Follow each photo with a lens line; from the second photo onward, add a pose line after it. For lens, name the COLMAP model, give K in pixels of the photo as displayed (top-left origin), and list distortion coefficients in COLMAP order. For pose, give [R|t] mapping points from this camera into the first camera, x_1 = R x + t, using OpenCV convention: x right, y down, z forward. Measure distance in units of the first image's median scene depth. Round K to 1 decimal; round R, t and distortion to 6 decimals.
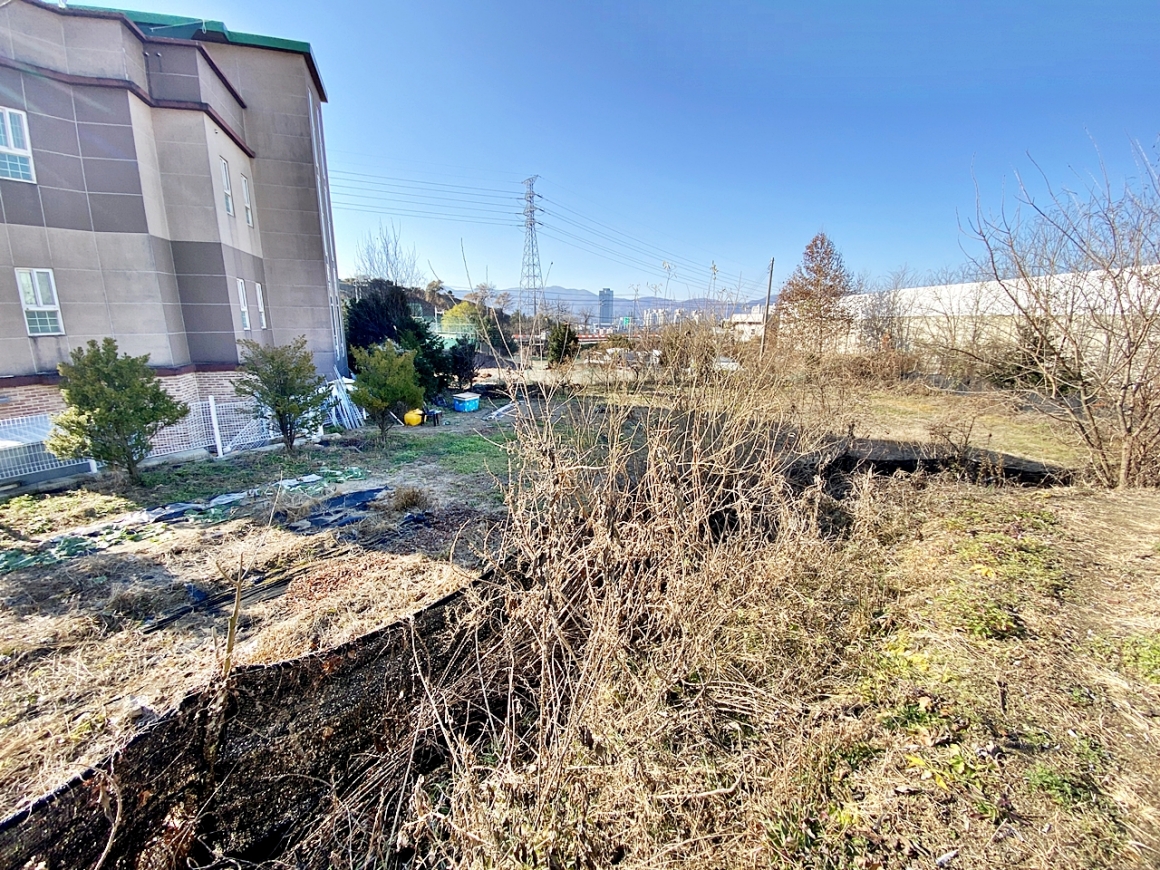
lens RADIAL K [[463.4, 0, 575.9], [0, 463.4, 439.1], [0, 0, 1]] dist [0.010954, -0.016706]
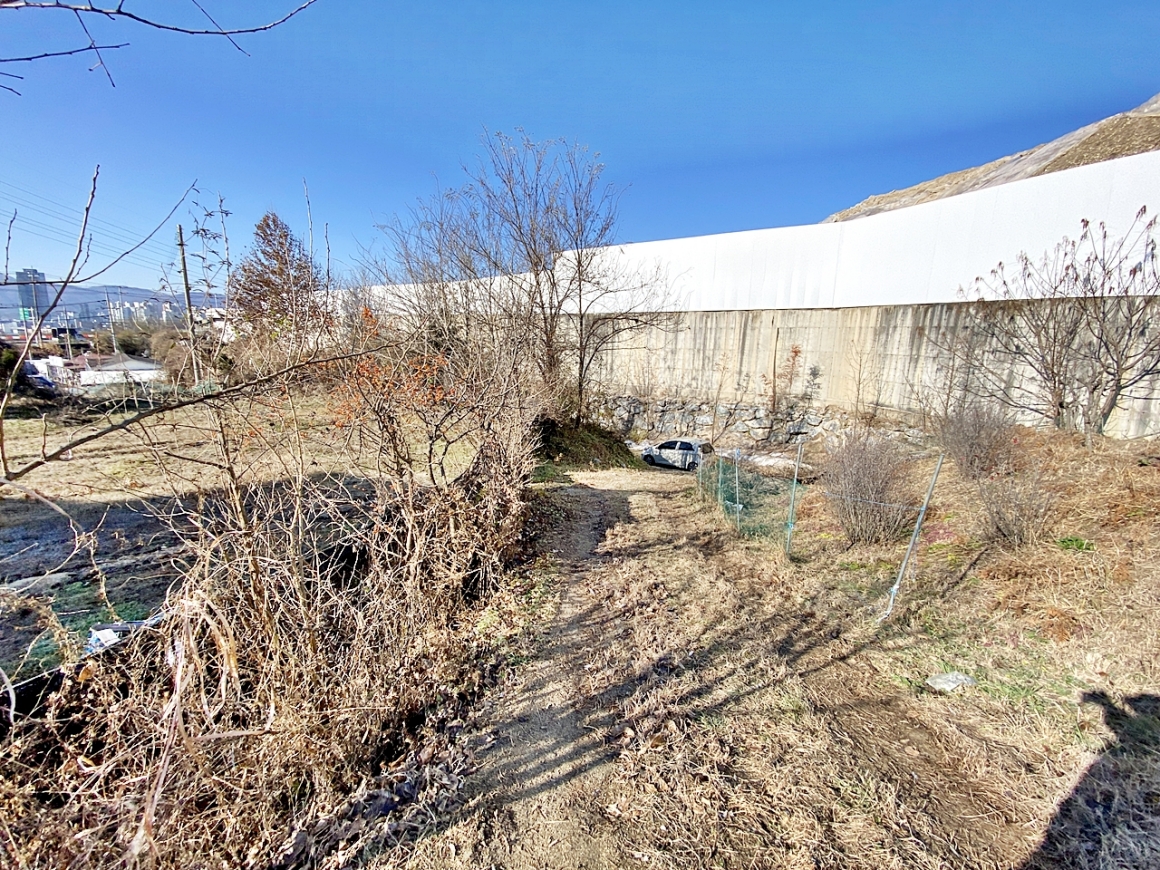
lens RADIAL K [[463.4, 0, 588.3], [0, 463.4, 429.6], [0, 0, 1]] dist [0.010954, -0.016706]
pose [[0.602048, -0.151463, 0.783963, 0.989661], [0.171469, 0.983461, 0.058326, -0.042847], [-0.779831, 0.099310, 0.618062, 0.452477]]
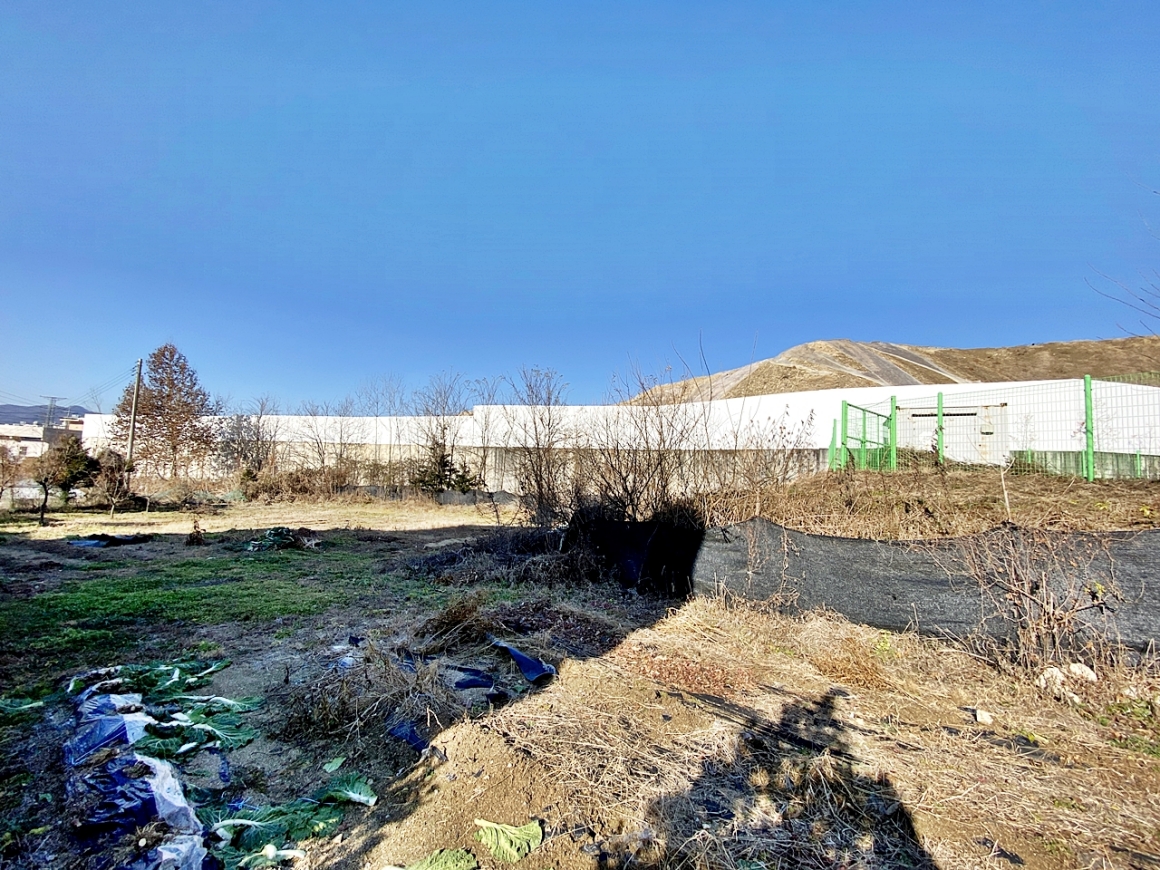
lens RADIAL K [[463.4, 0, 580.7], [0, 463.4, 432.9], [0, 0, 1]] dist [0.010954, -0.016706]
pose [[0.239707, 0.086243, 0.967007, -0.828868], [0.196632, 0.971090, -0.135349, -0.004825], [-0.950724, 0.222588, 0.215819, 0.581528]]
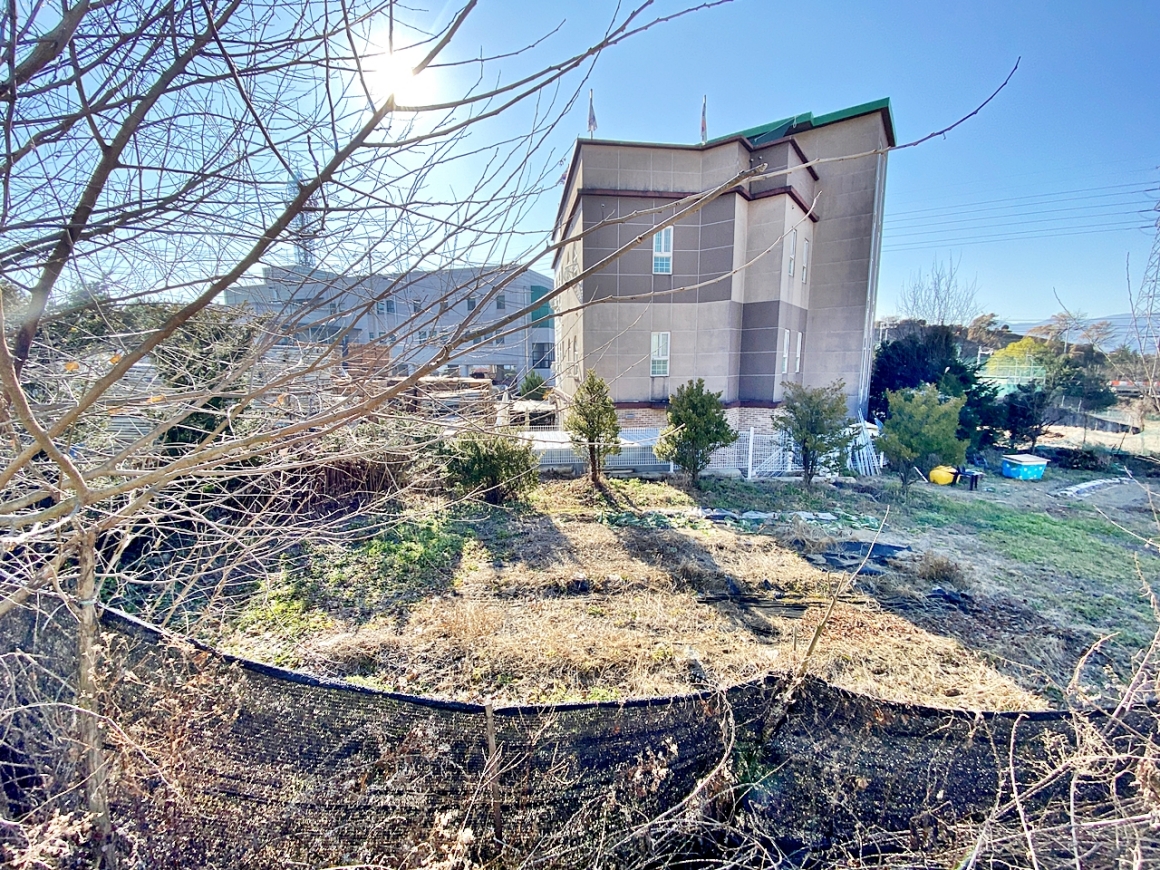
lens RADIAL K [[463.4, 0, 579.5], [0, 463.4, 438.0], [0, 0, 1]] dist [0.010954, -0.016706]
pose [[0.552674, 0.115135, -0.825406, -0.046727], [-0.191419, 0.981470, 0.008734, 0.010150], [0.811117, 0.153172, 0.564471, -0.038985]]
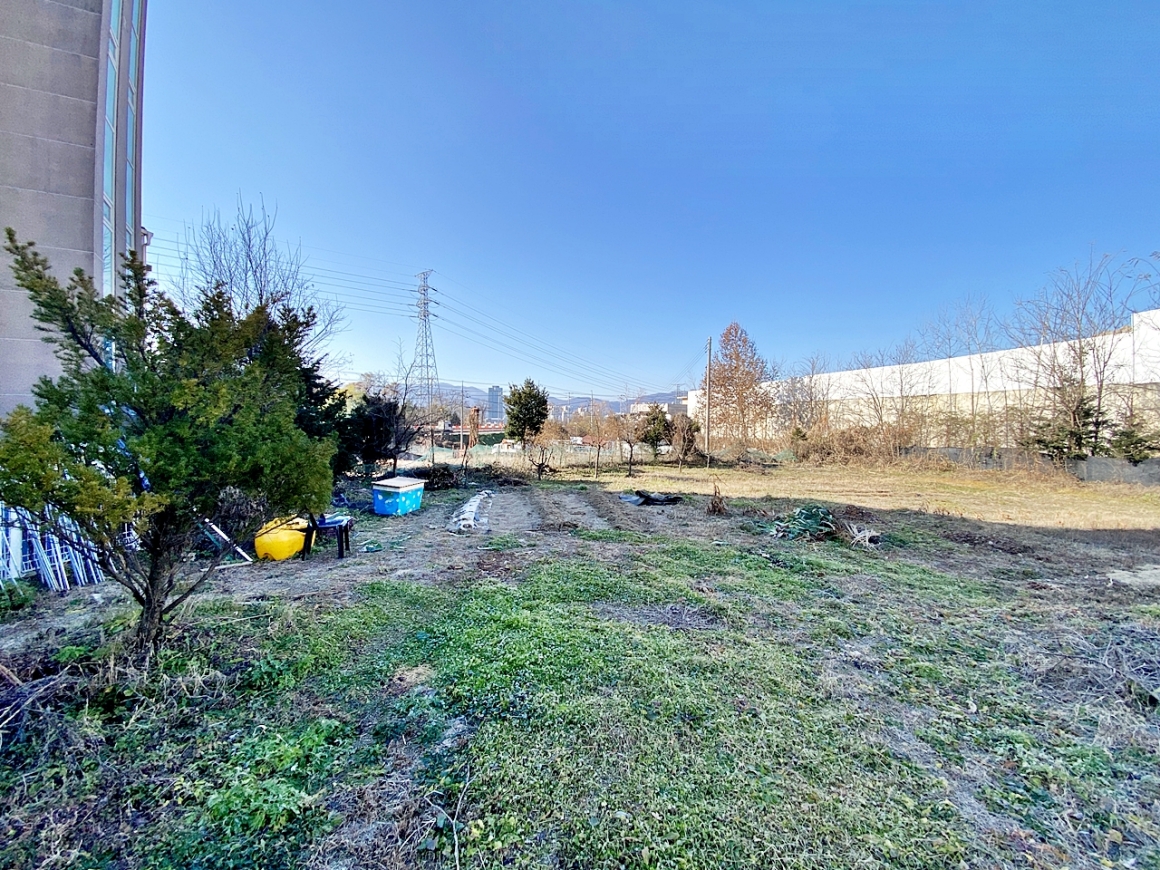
lens RADIAL K [[463.4, 0, 576.2], [0, 463.4, 437.3], [0, 0, 1]] dist [0.010954, -0.016706]
pose [[0.971381, -0.006949, 0.237426, -0.361582], [0.055428, 0.978607, -0.198131, -0.069736], [-0.230970, 0.205620, 0.950985, 0.994564]]
